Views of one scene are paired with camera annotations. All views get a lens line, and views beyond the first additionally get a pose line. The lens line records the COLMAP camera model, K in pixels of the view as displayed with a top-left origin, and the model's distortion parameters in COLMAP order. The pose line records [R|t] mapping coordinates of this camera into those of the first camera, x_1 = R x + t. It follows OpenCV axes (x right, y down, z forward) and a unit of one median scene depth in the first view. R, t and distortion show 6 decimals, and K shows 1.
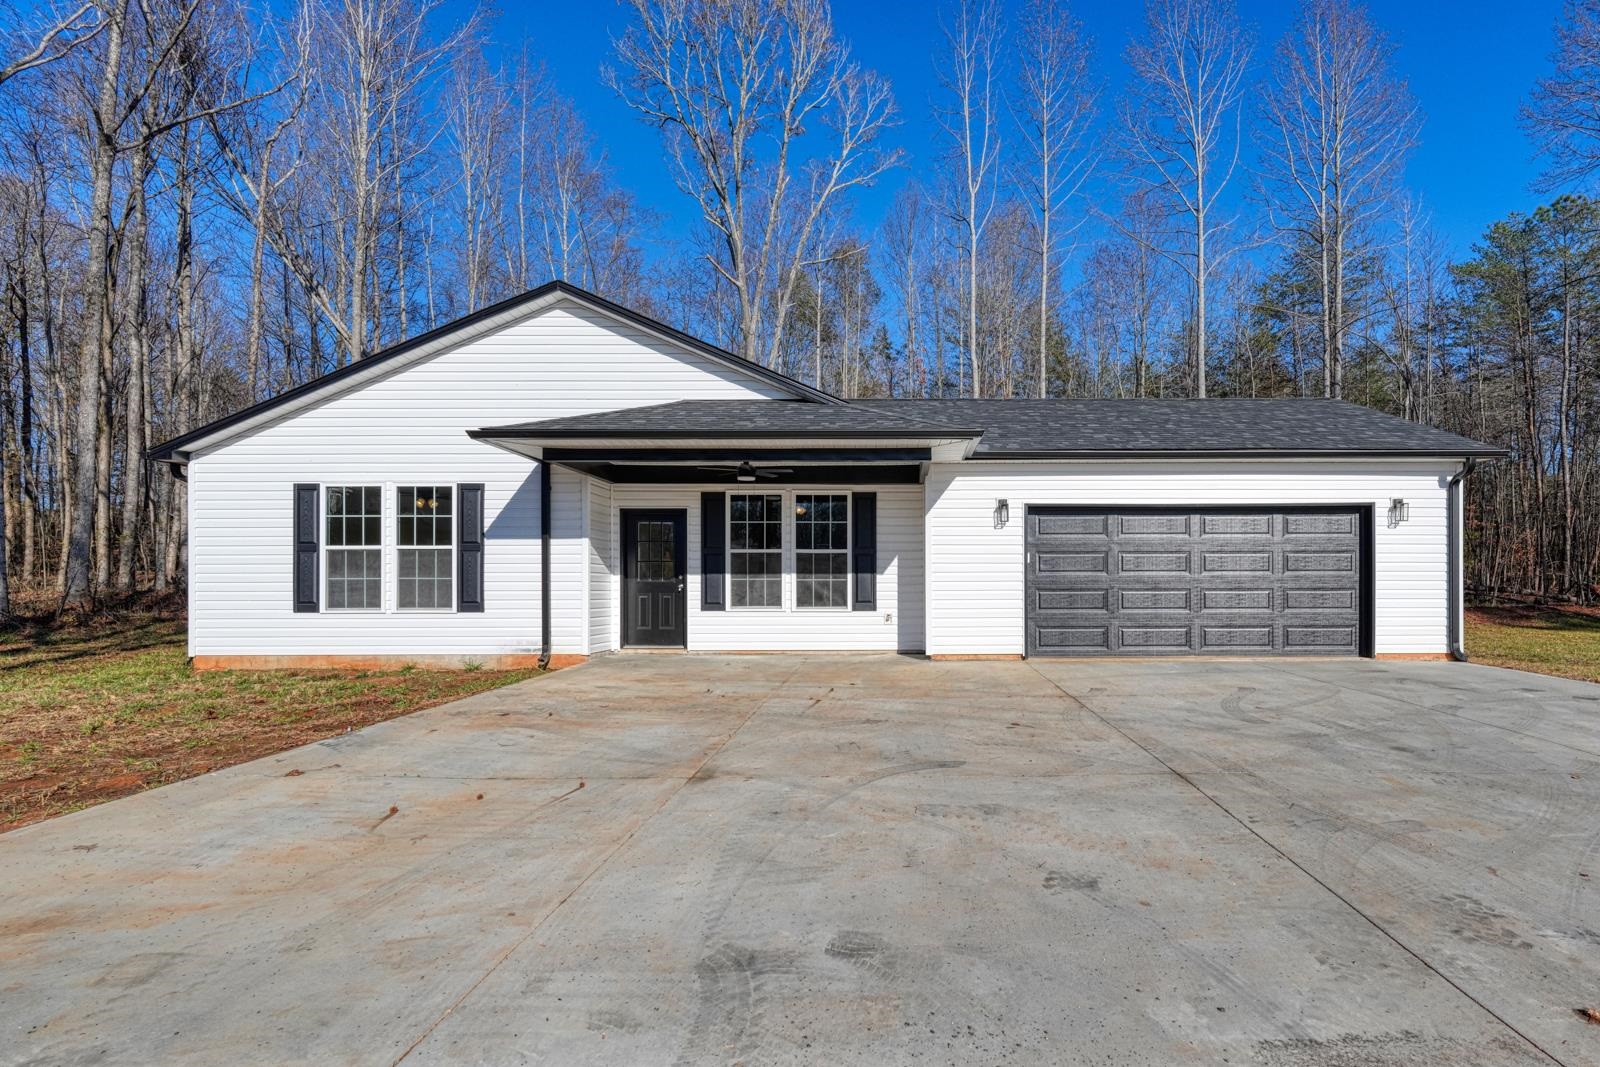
lens RADIAL K [[807.9, 0, 906.3], [0, 807.9, 594.0], [0, 0, 1]] dist [0.000244, 0.000860]
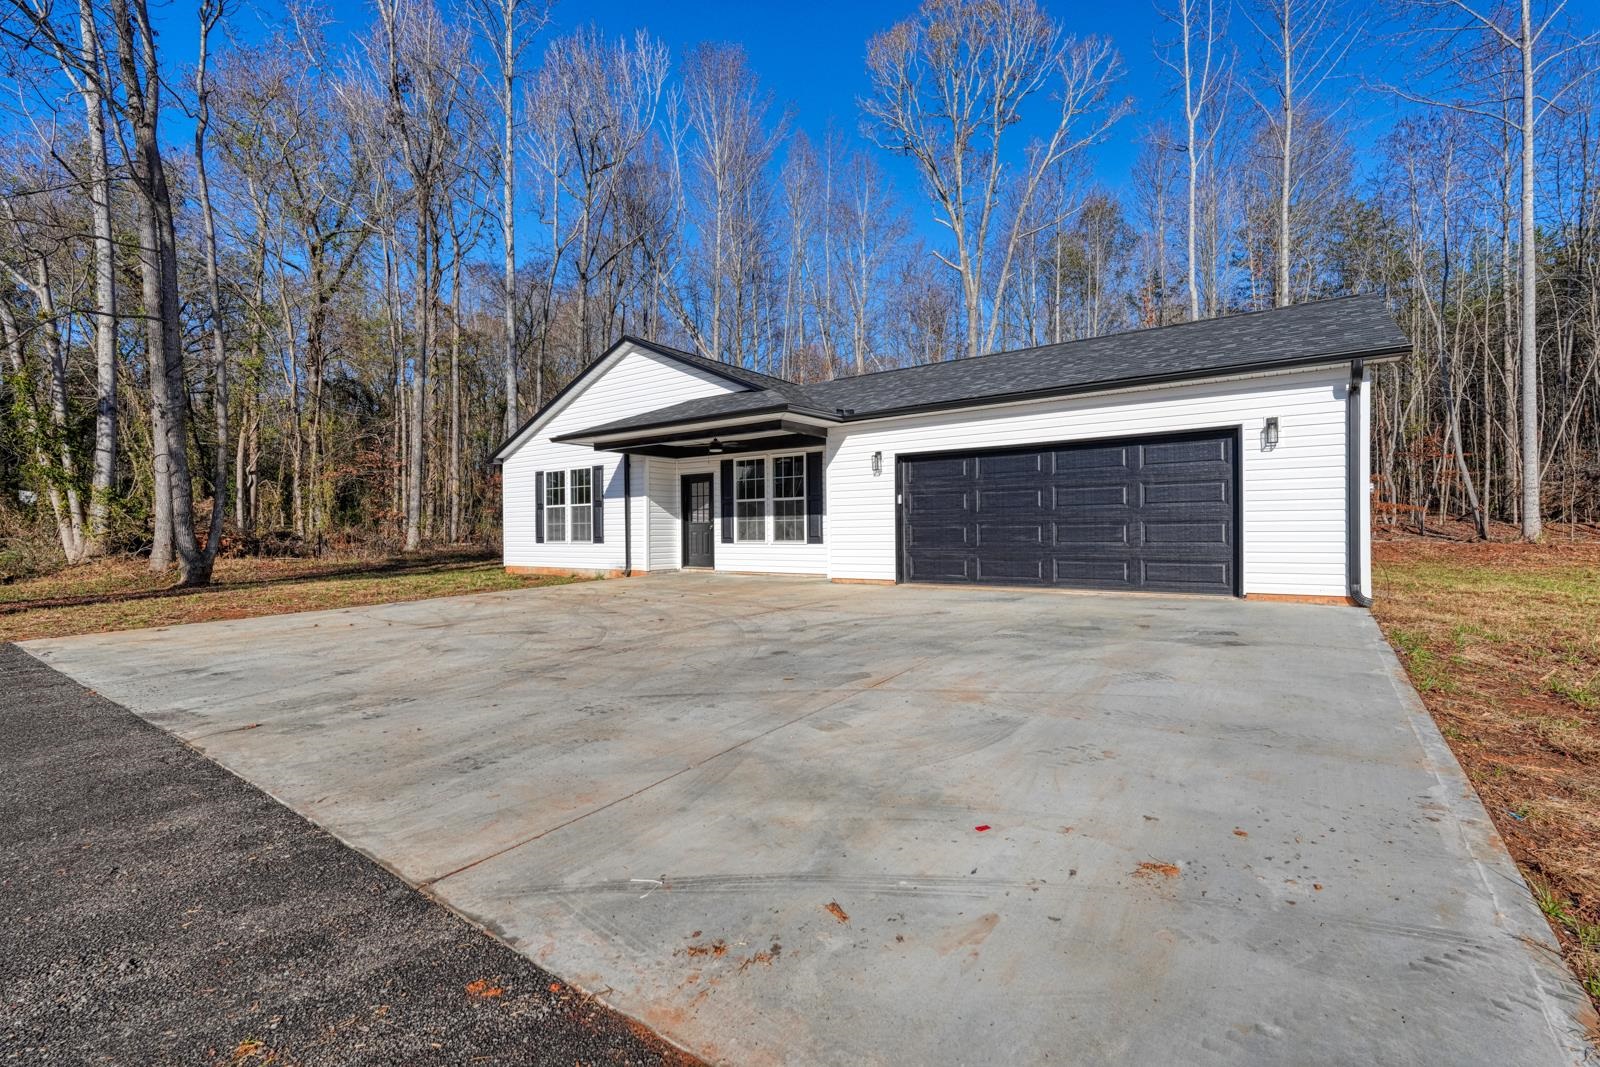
lens RADIAL K [[706.8, 0, 802.7], [0, 706.8, 533.3], [0, 0, 1]] dist [0.002235, -0.000853]
pose [[0.805363, -0.004953, -0.592761, 0.641529], [0.007088, 0.999974, 0.001275, 0.002748], [0.592739, -0.005229, 0.805378, 0.080097]]
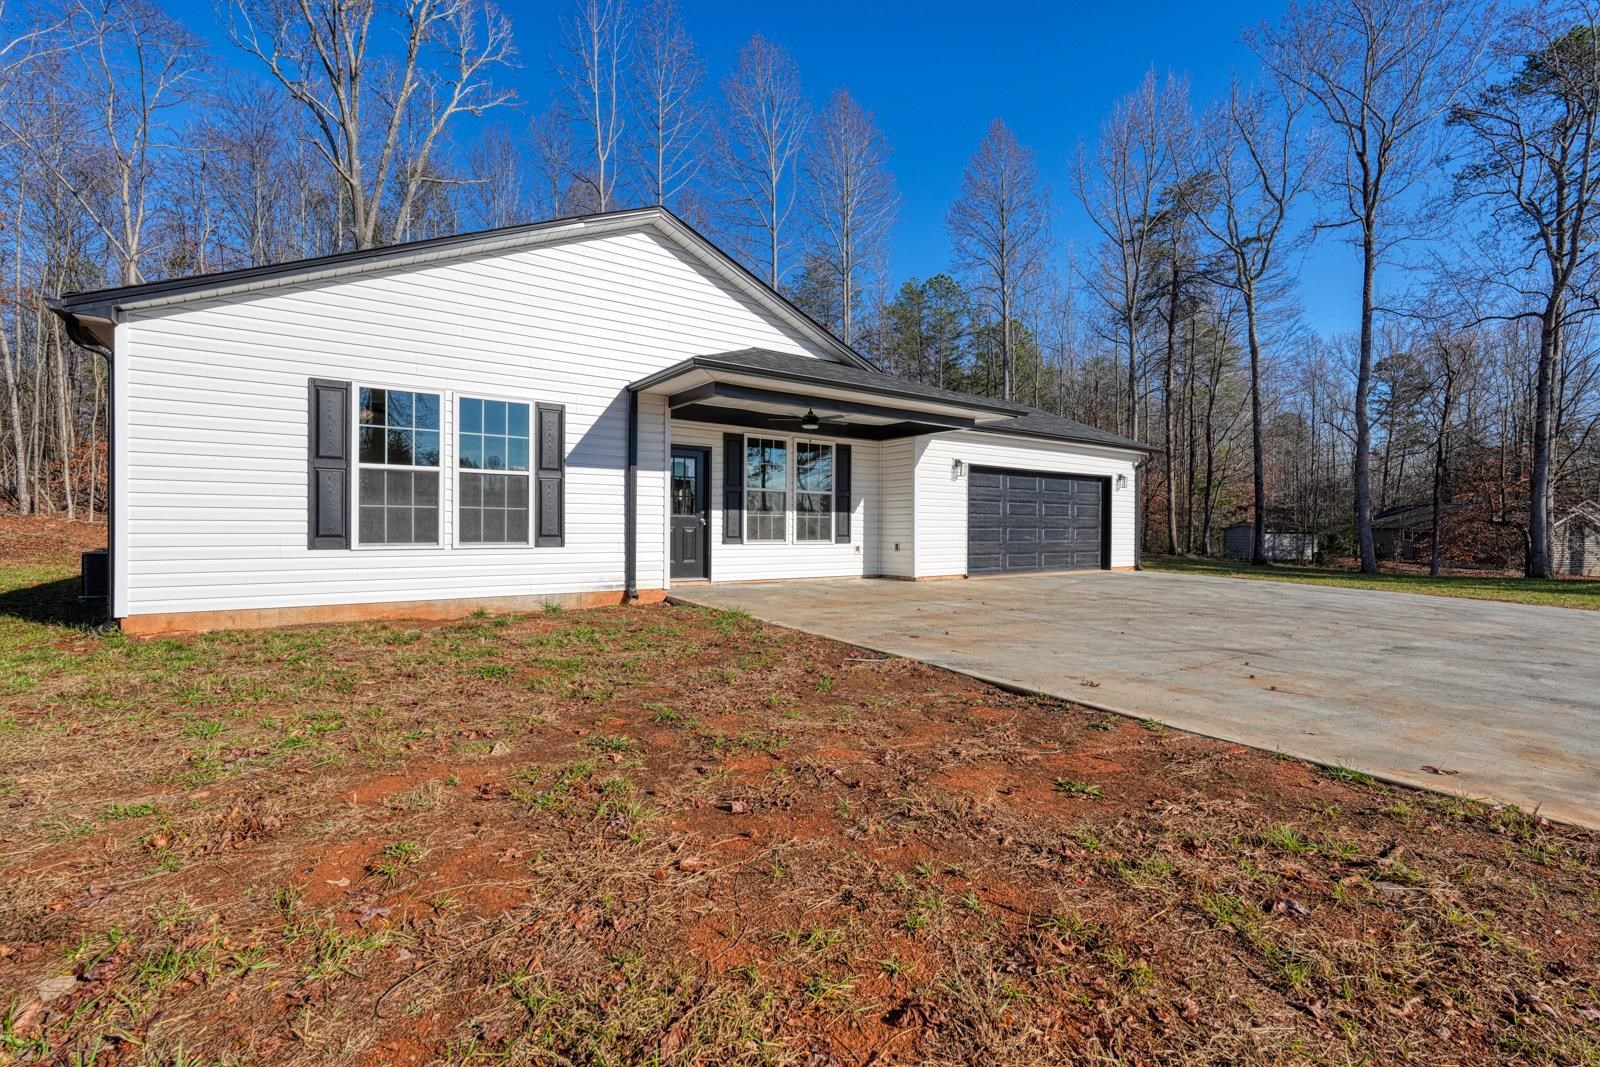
lens RADIAL K [[706.8, 0, 811.2], [0, 706.8, 538.3], [0, 0, 1]] dist [0.002235, -0.000853]
pose [[0.812587, -0.001744, 0.582837, -0.744275], [-0.004038, 0.999955, 0.008621, 0.004954], [-0.582825, -0.009359, 0.812544, 0.186888]]
